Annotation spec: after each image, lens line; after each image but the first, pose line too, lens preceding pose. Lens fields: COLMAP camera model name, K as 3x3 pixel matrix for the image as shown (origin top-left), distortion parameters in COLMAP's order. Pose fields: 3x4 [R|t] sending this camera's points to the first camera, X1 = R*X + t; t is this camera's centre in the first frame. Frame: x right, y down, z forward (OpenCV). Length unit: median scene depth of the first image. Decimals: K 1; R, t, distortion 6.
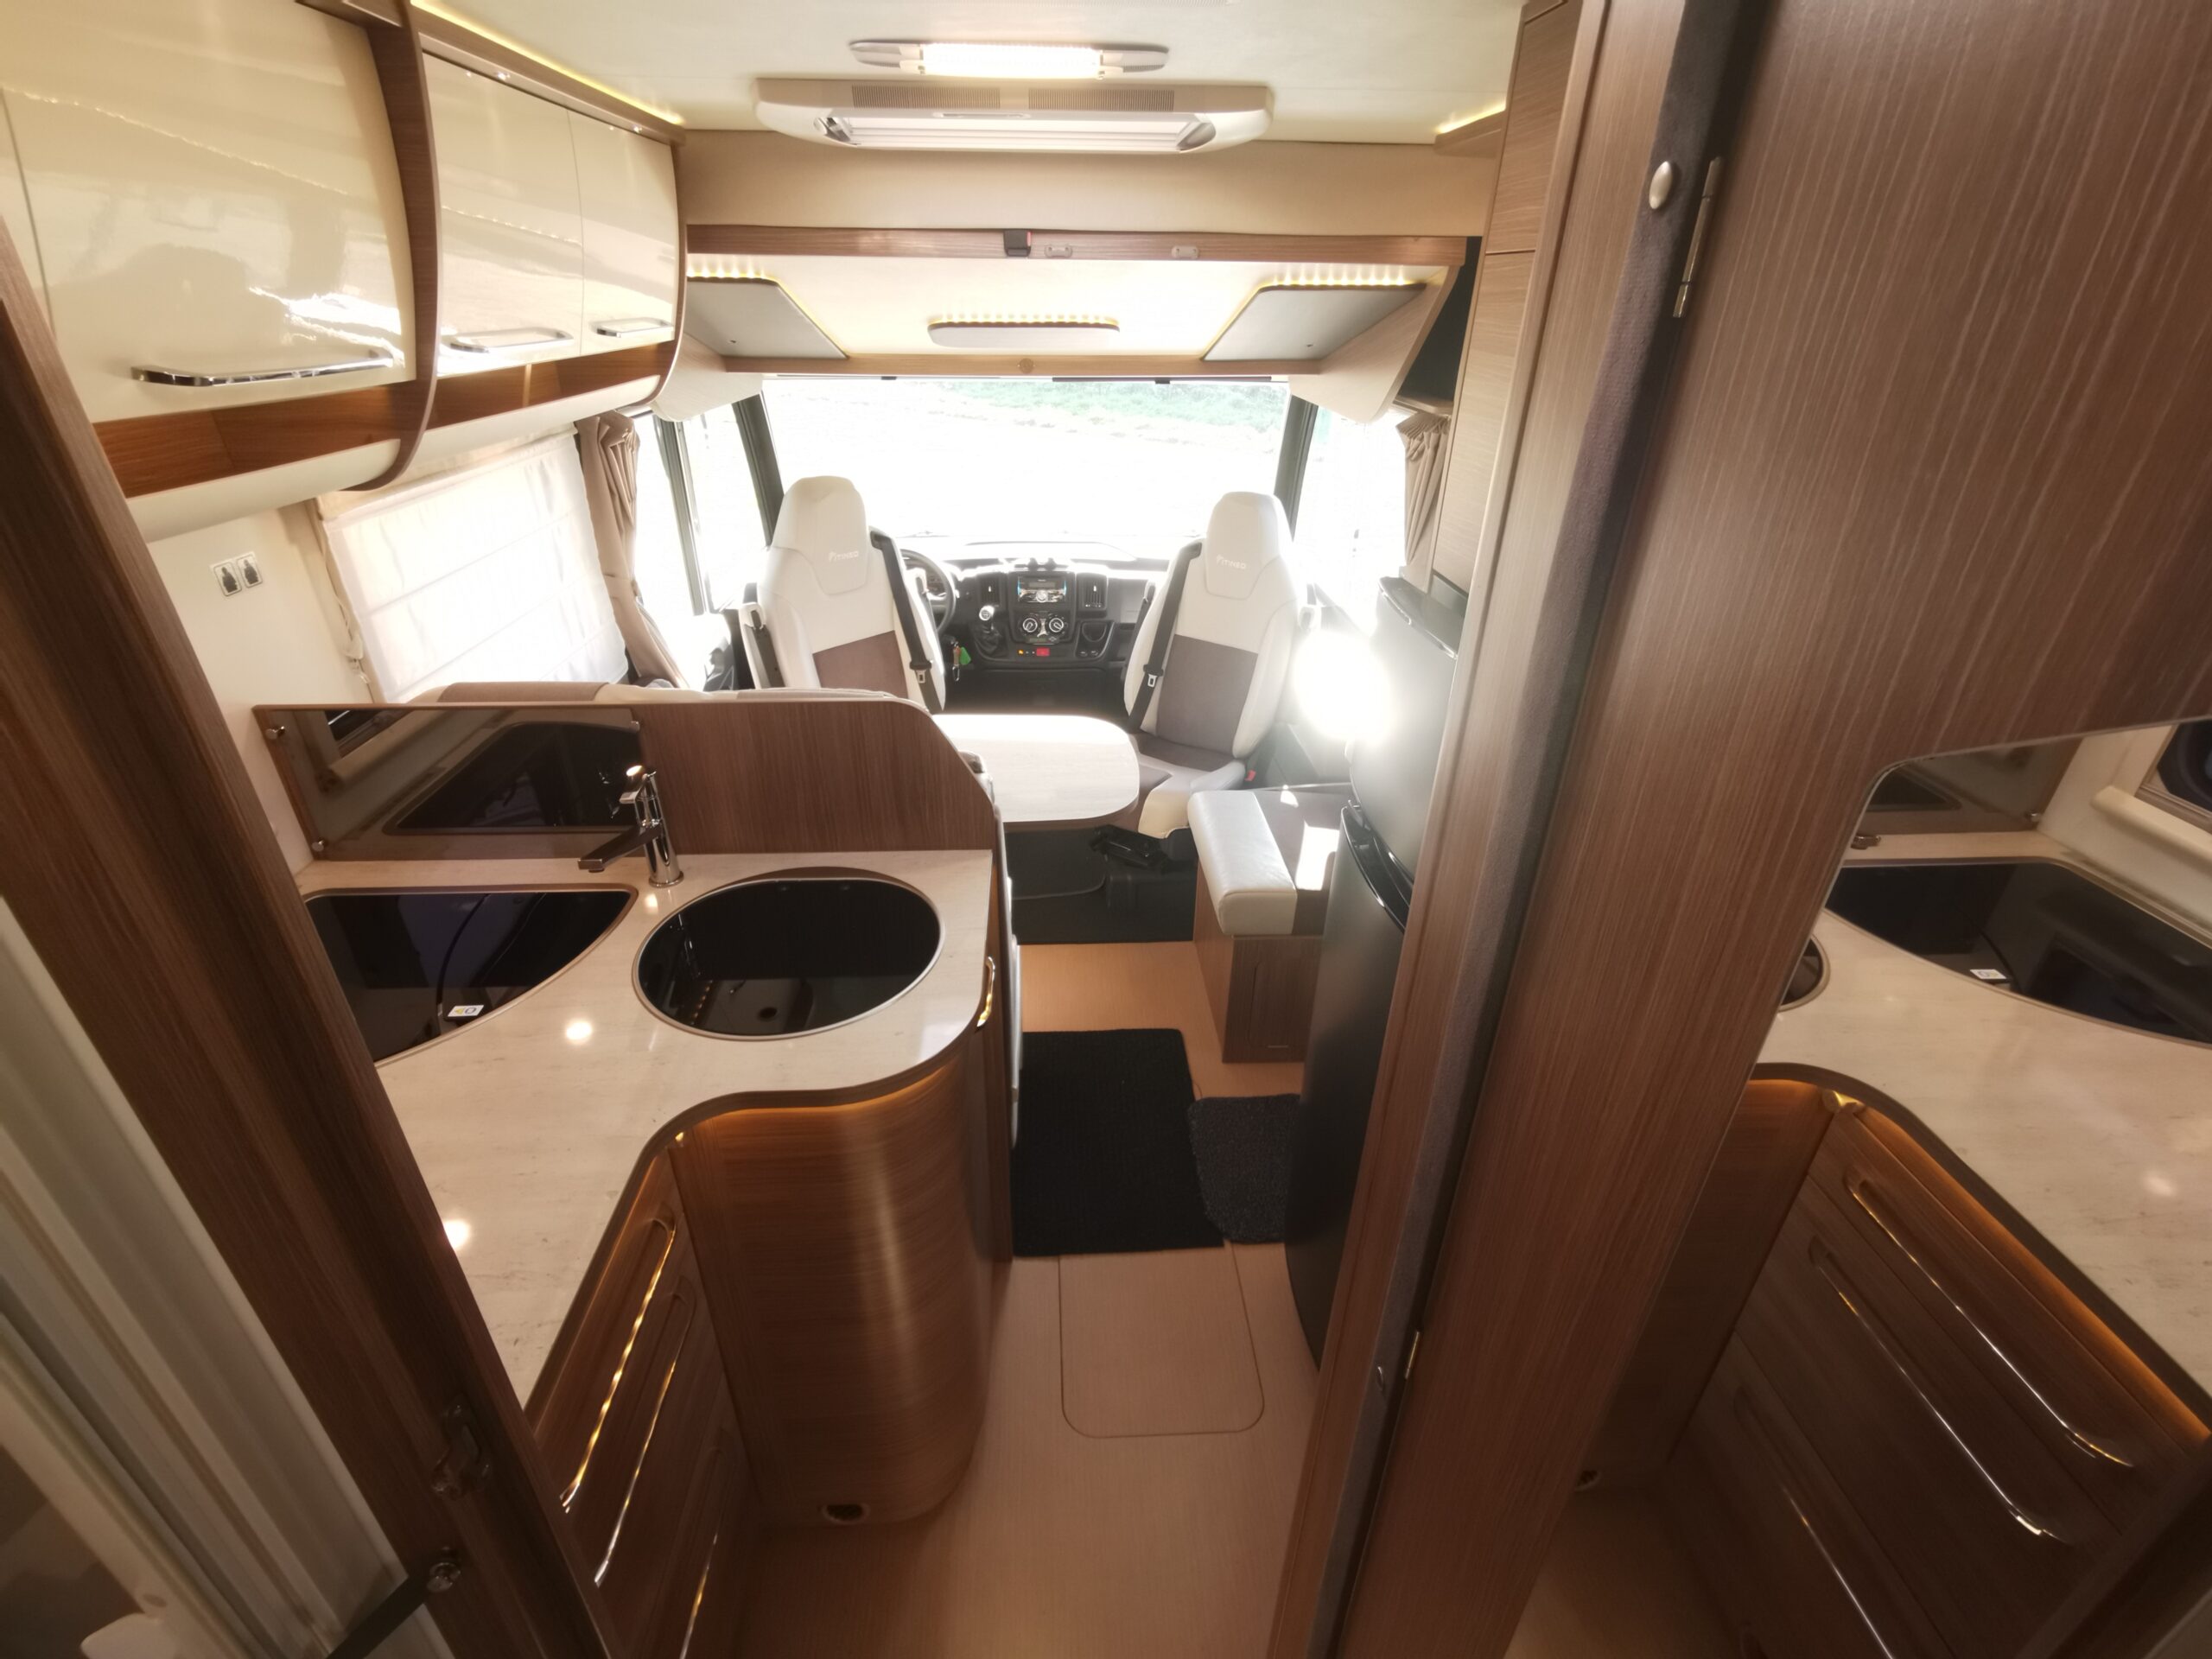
lens RADIAL K [[1013.4, 0, 1093.5], [0, 1013.4, 842.4], [0, 0, 1]] dist [0.002325, 0.000098]
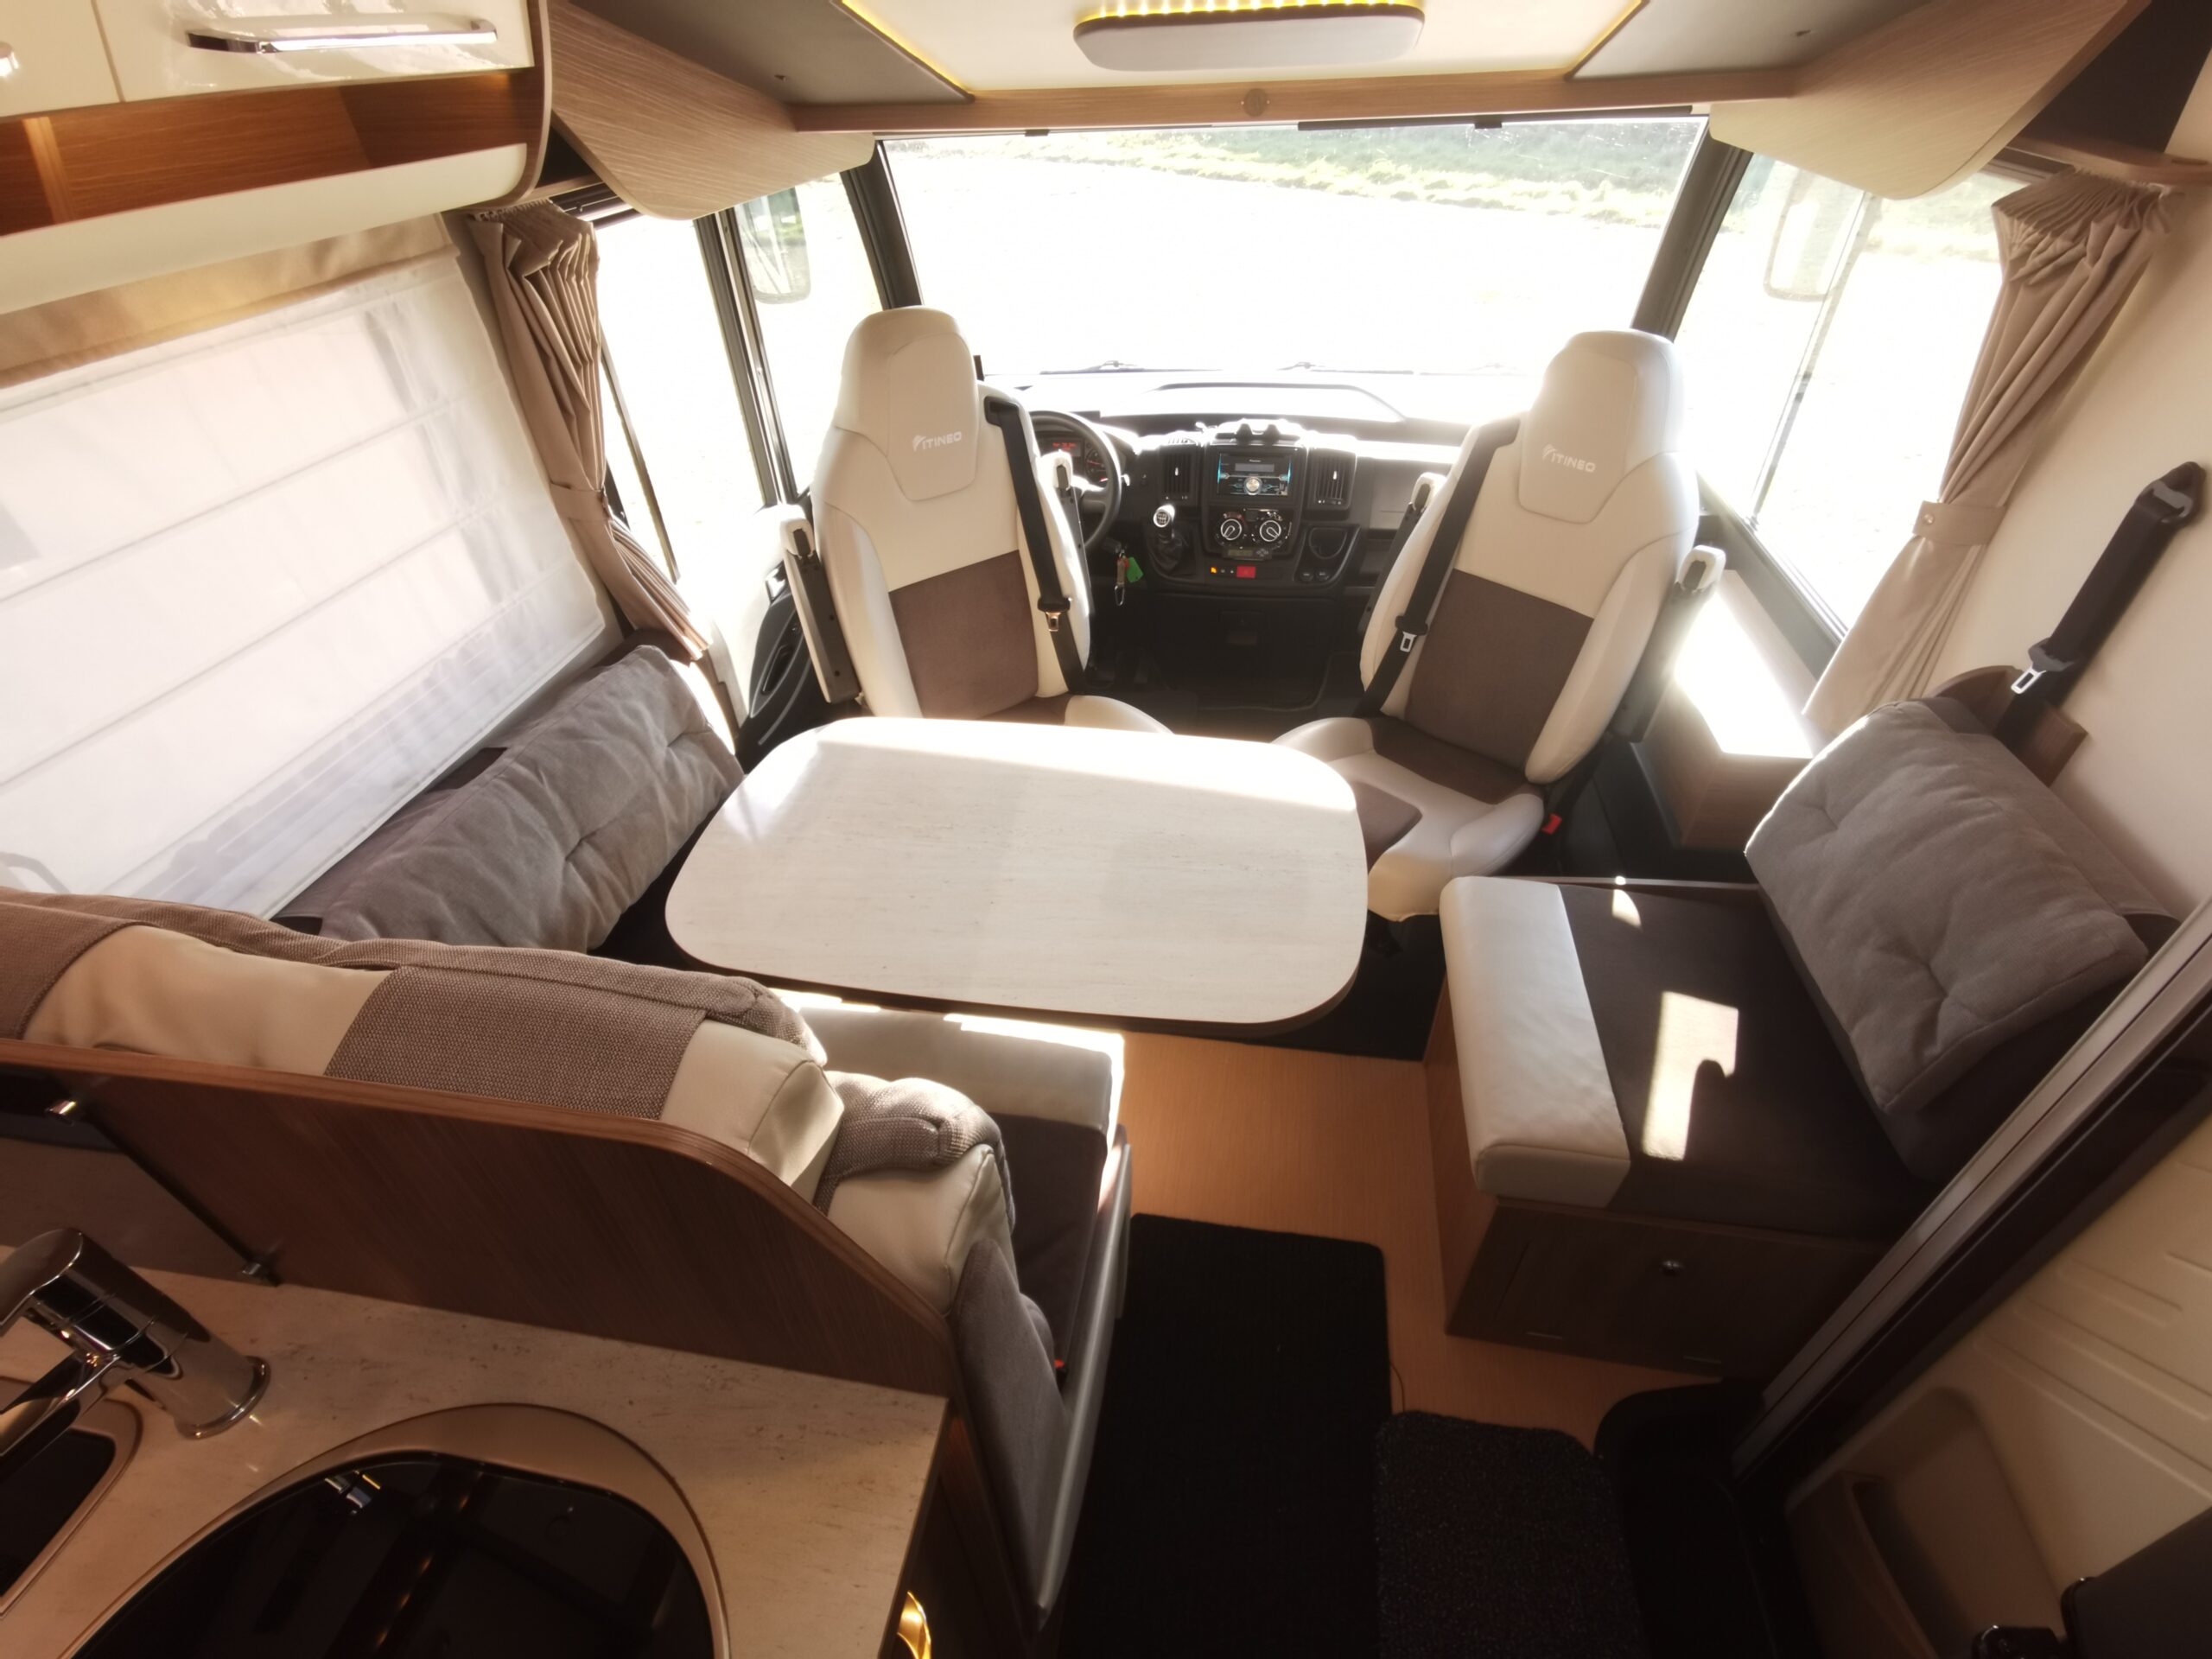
lens RADIAL K [[1011.8, 0, 1097.1], [0, 1011.8, 838.2], [0, 0, 1]] dist [-0.013003, 0.013284]
pose [[0.973809, 0.106467, -0.200898, 0.008520], [-0.067582, 0.979195, 0.191338, -0.147677], [0.217089, -0.172750, 0.960744, 0.322928]]
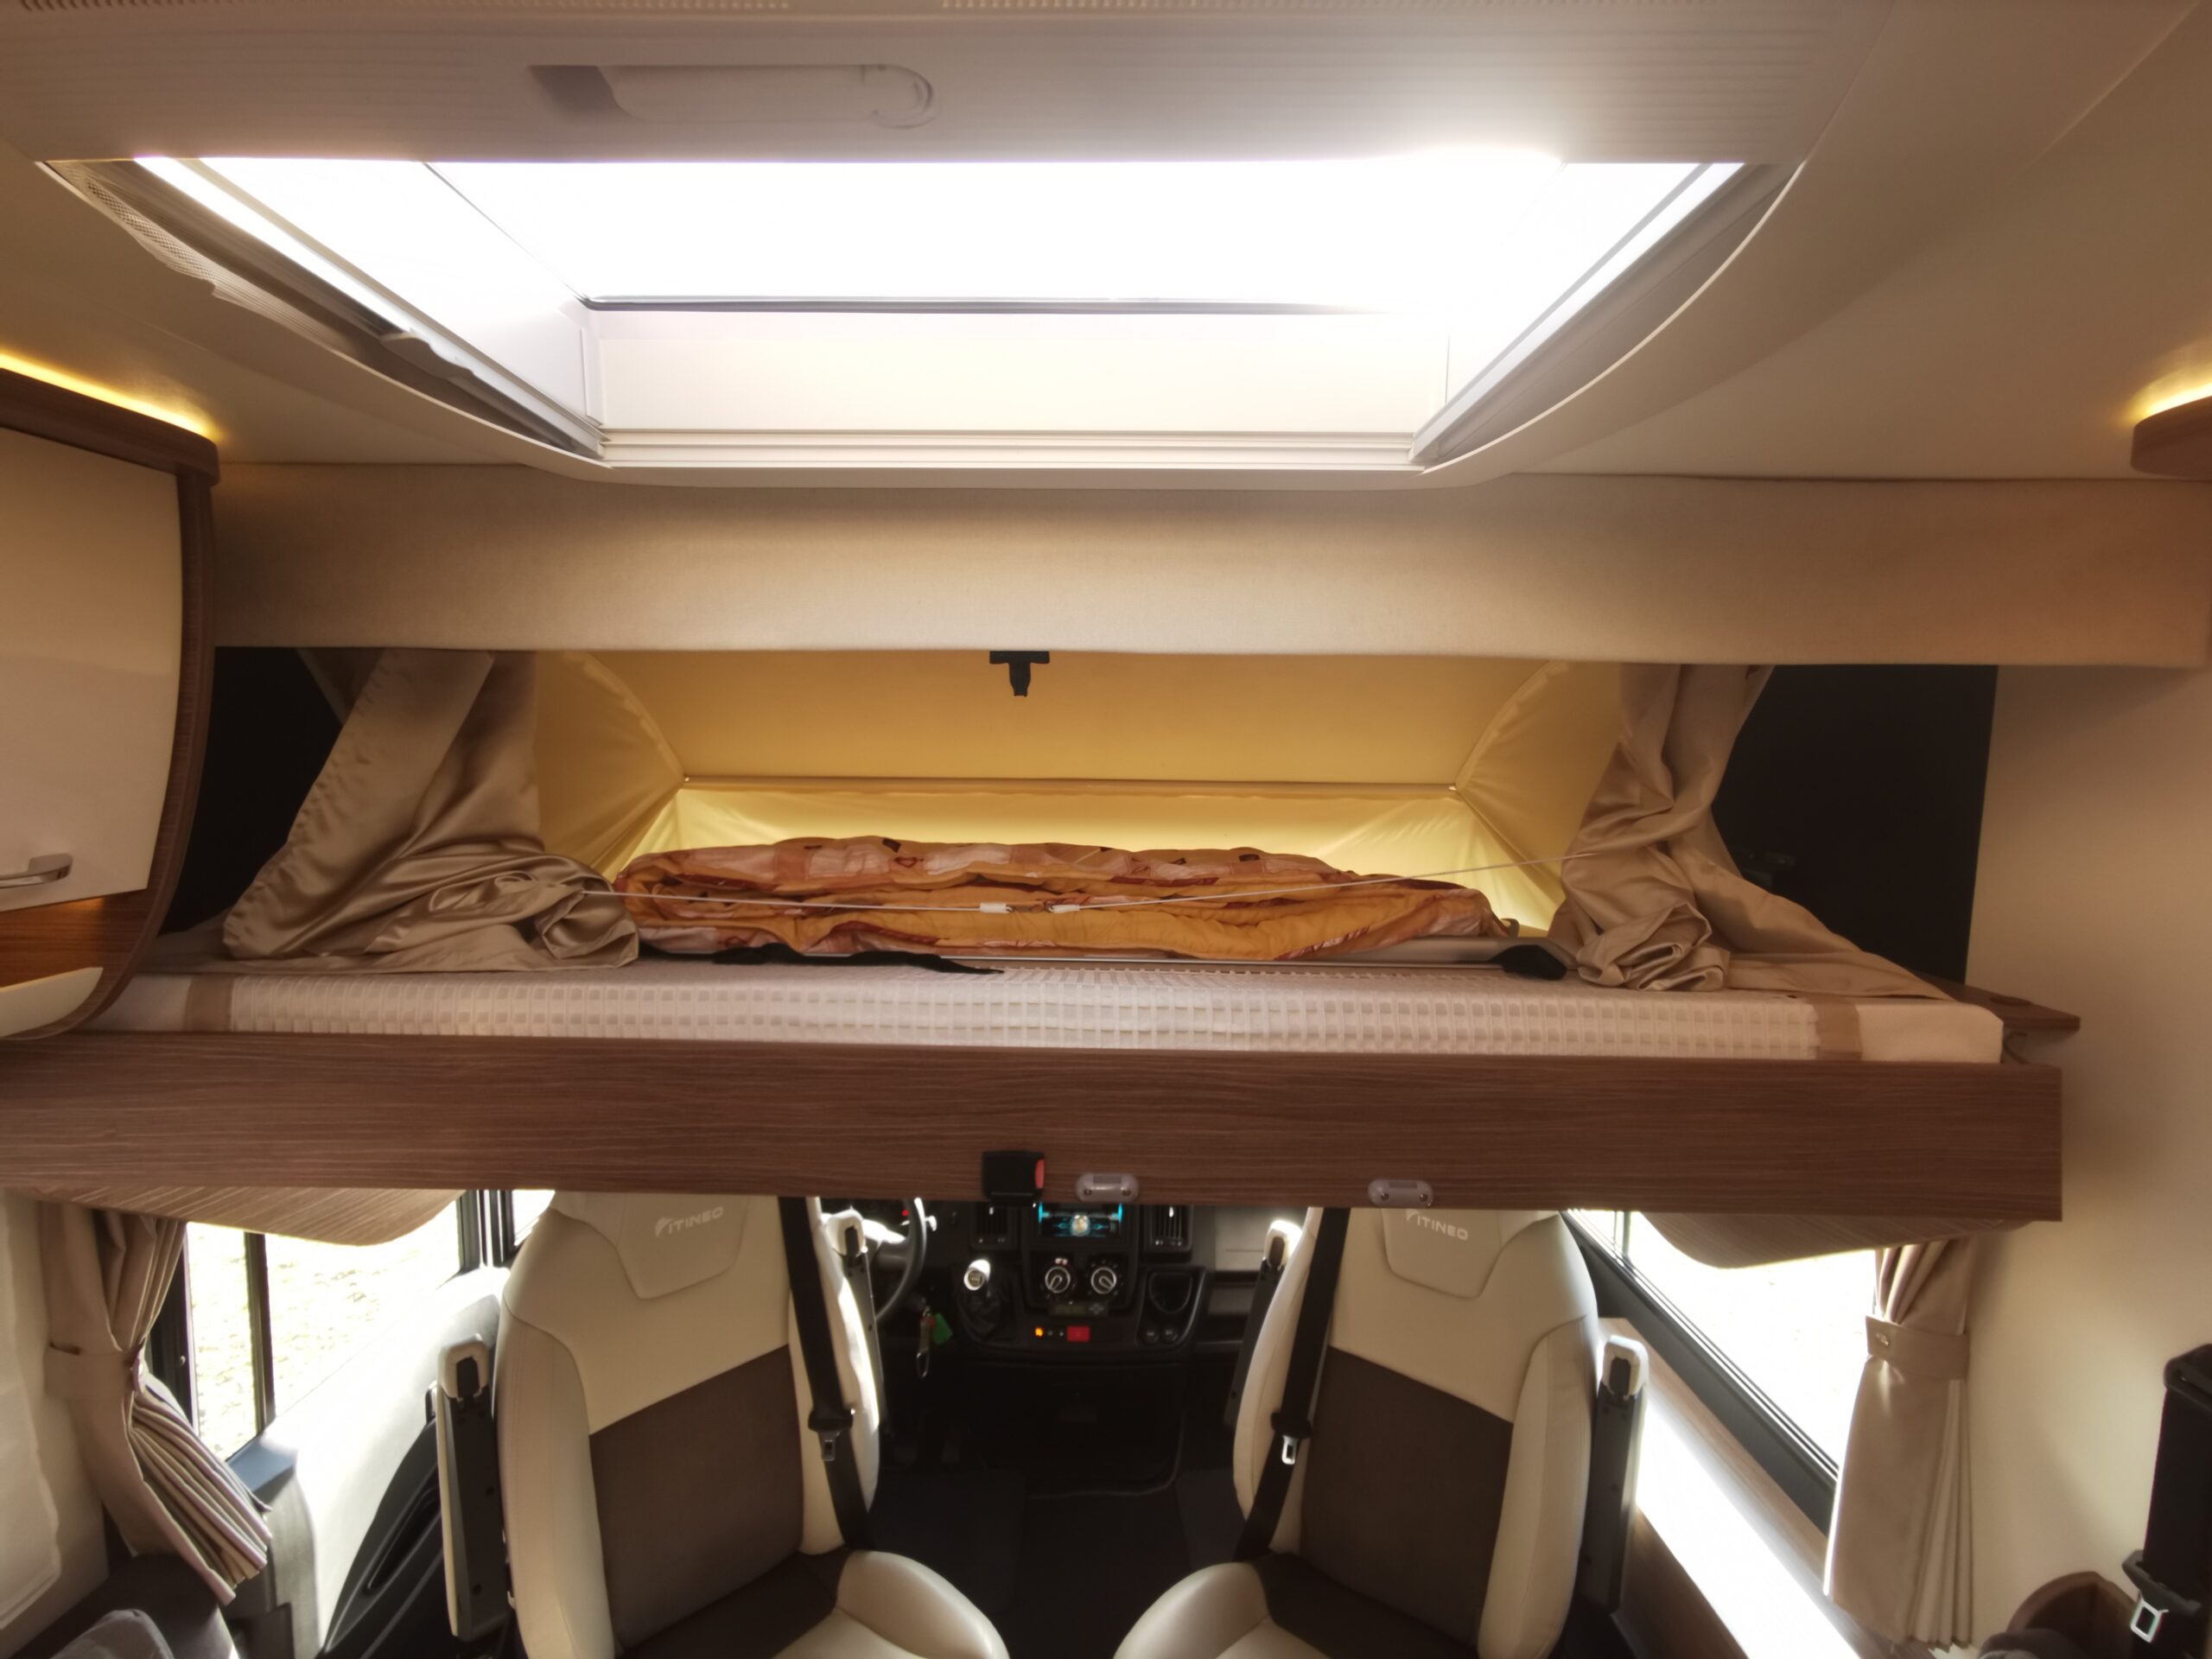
lens RADIAL K [[1011.8, 0, 1097.1], [0, 1011.8, 838.2], [0, 0, 1]] dist [-0.013003, 0.013284]
pose [[0.998468, 0.005598, -0.055052, -0.011546], [-0.026962, 0.918001, -0.395660, -0.237826], [0.048323, 0.396538, 0.916746, 0.417670]]
